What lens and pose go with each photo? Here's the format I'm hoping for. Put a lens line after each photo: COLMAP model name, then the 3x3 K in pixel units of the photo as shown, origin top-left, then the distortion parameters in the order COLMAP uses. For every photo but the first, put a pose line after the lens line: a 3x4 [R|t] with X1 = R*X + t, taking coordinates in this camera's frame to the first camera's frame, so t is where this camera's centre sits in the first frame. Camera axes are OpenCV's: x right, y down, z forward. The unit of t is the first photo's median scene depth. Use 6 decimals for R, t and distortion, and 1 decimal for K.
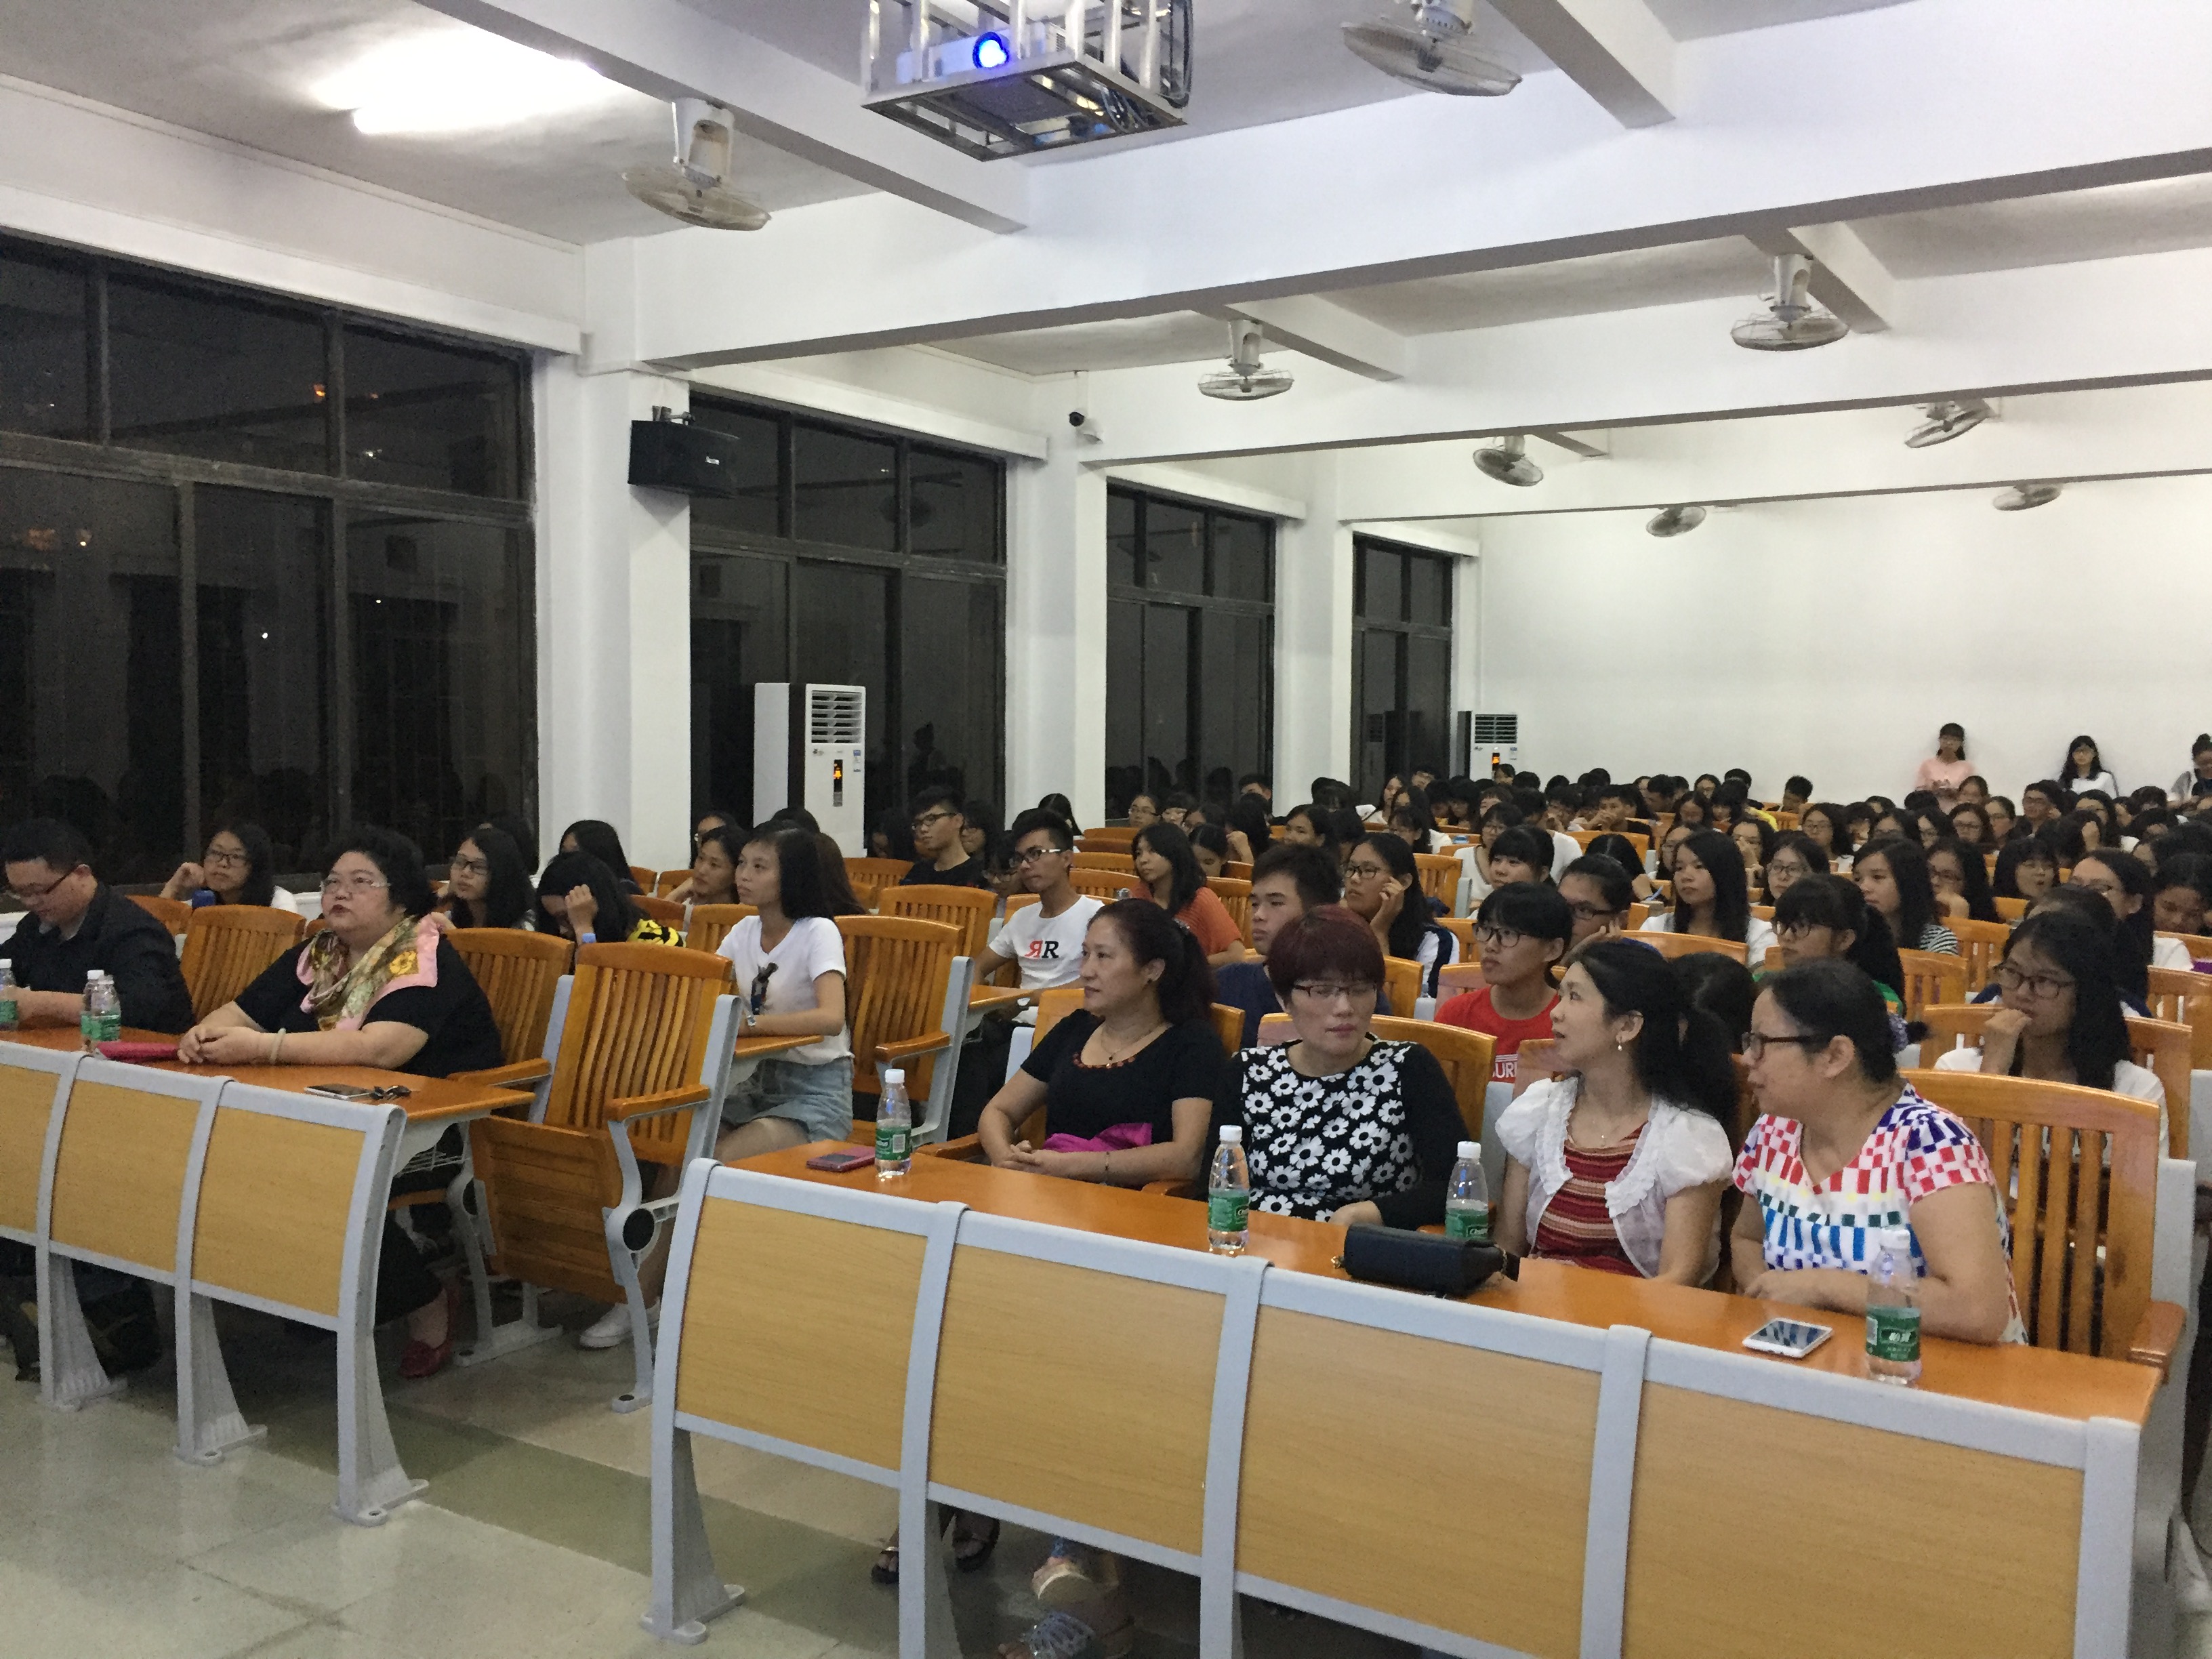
lens RADIAL K [[1901.1, 0, 1099.9], [0, 1901.1, 830.2], [0, 0, 1]] dist [0.015011, -0.003533]
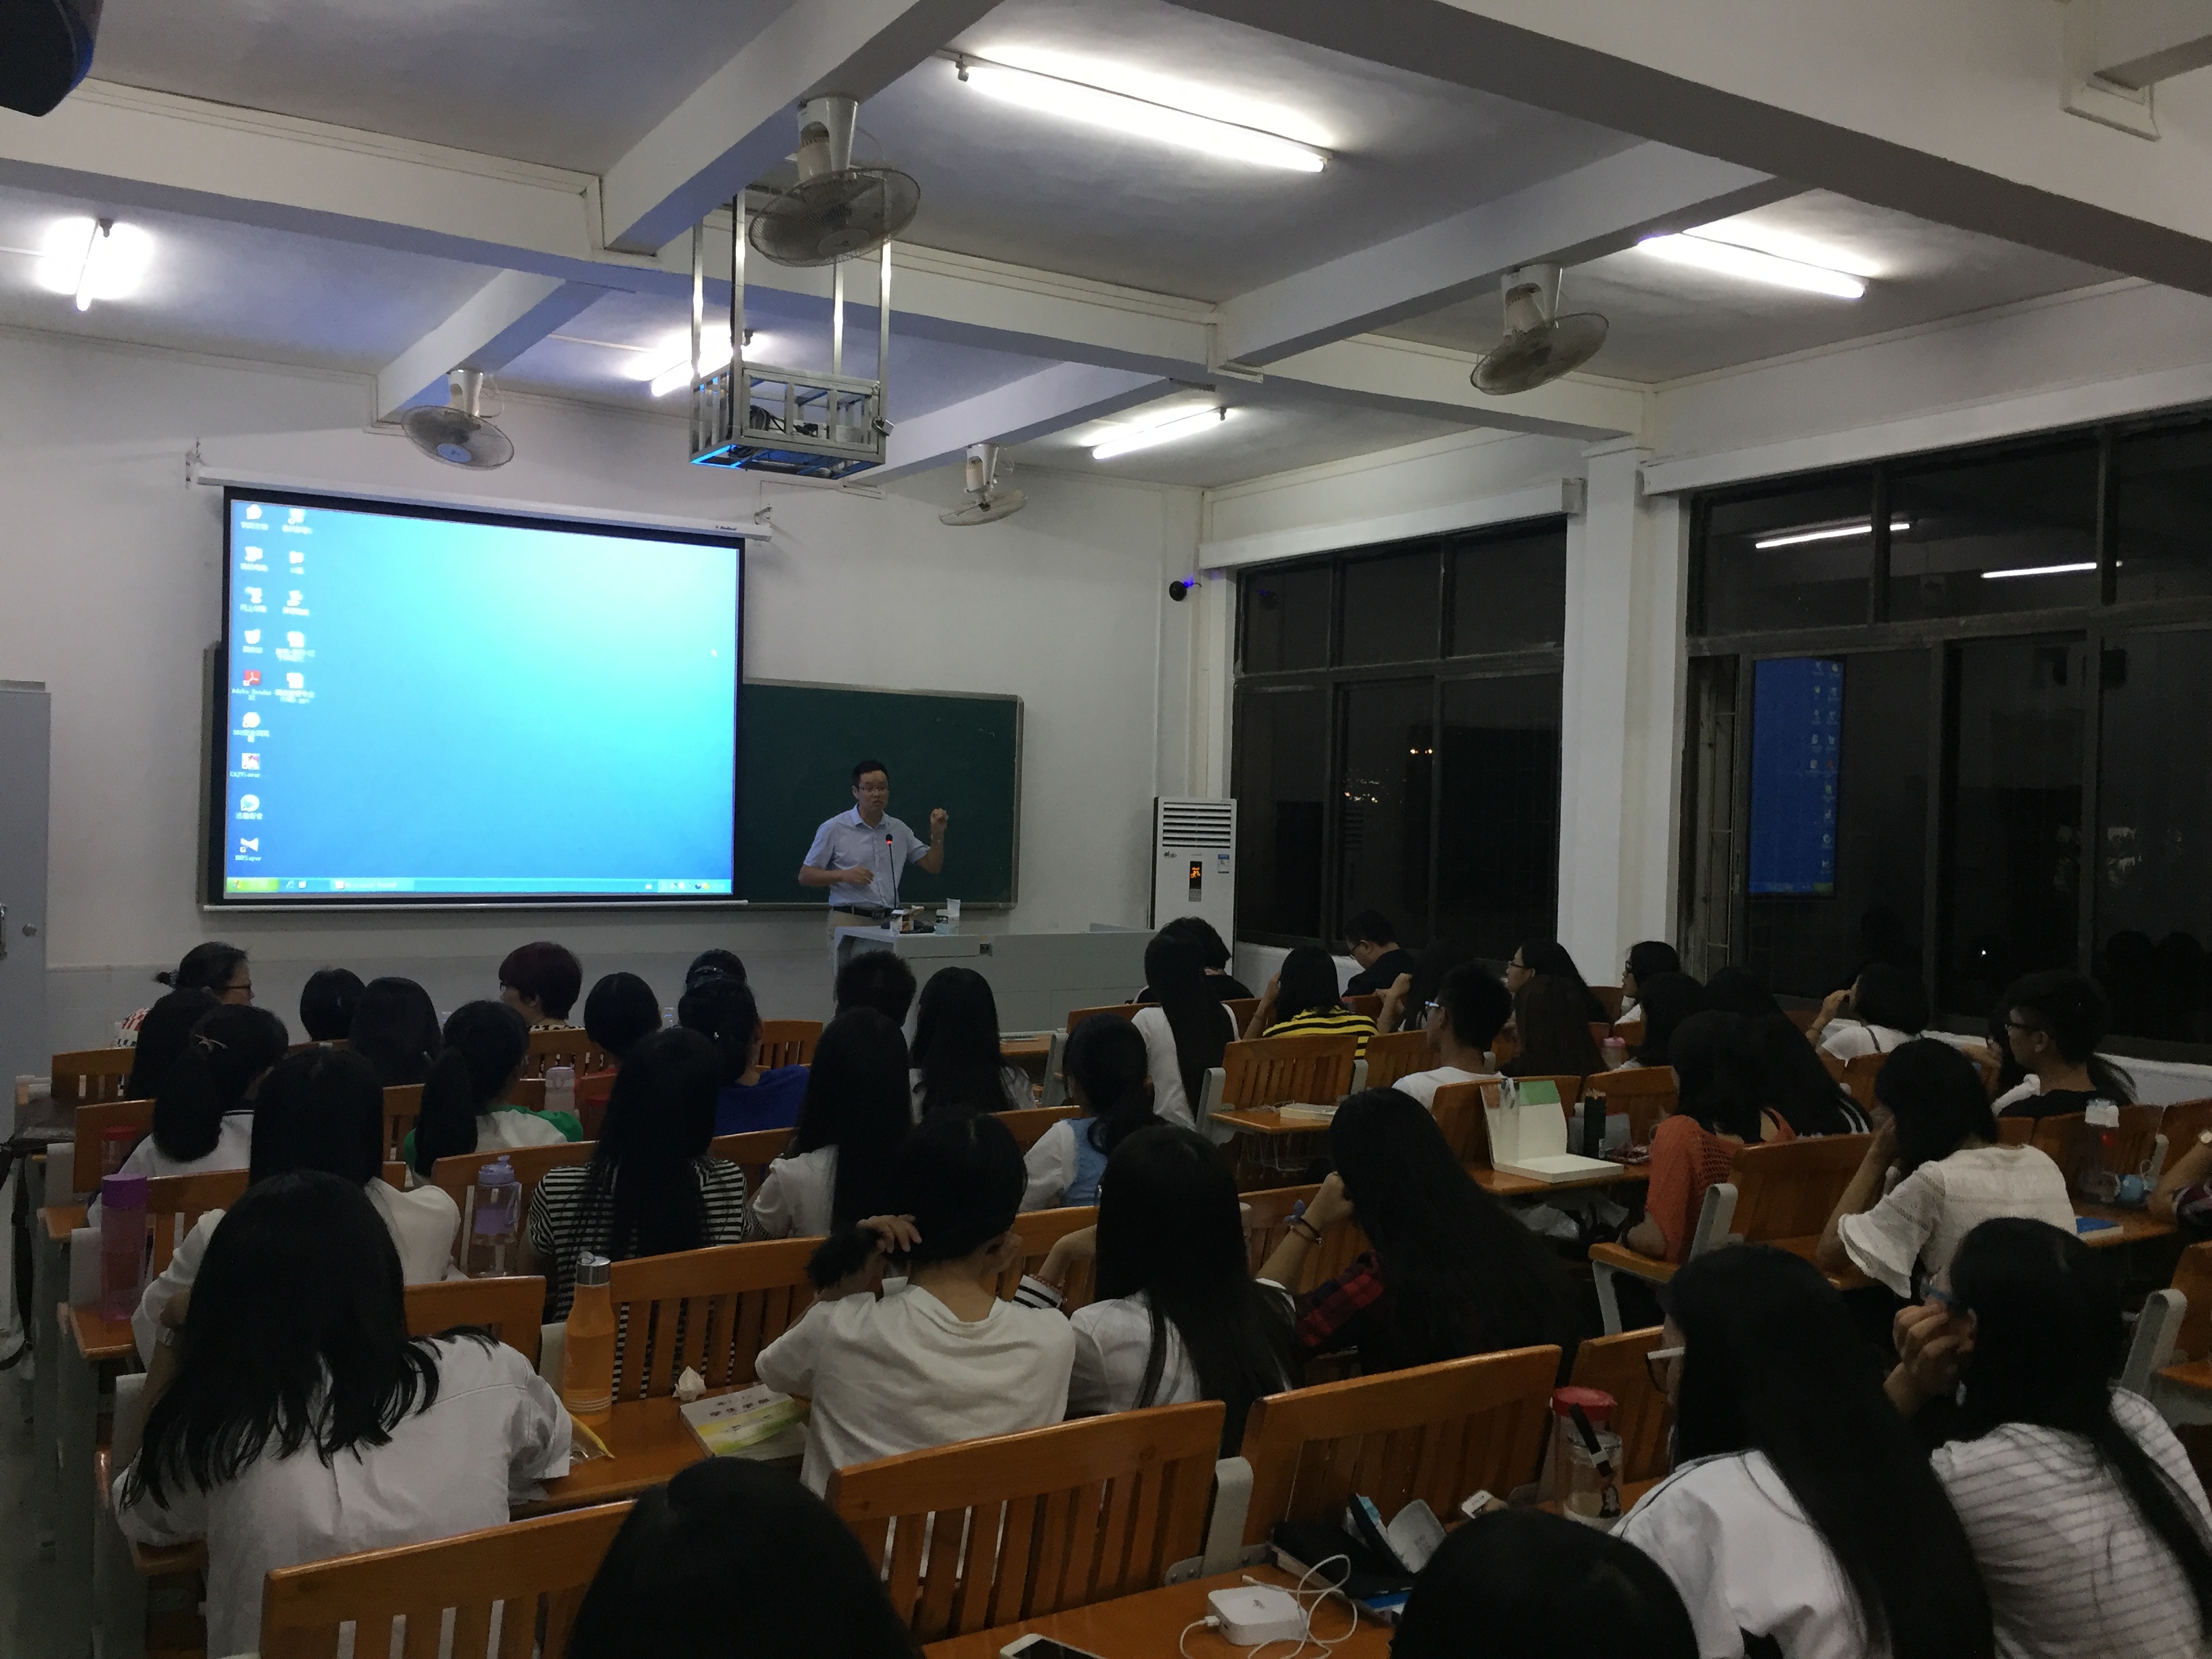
lens RADIAL K [[1901.1, 0, 1101.8], [0, 1901.1, 834.3], [0, 0, 1]] dist [0.015011, -0.003533]
pose [[-0.442006, -0.022331, -0.896734, 1.071865], [-0.083896, 0.996337, 0.016541, -0.075594], [0.893080, 0.082543, -0.442261, 1.610186]]
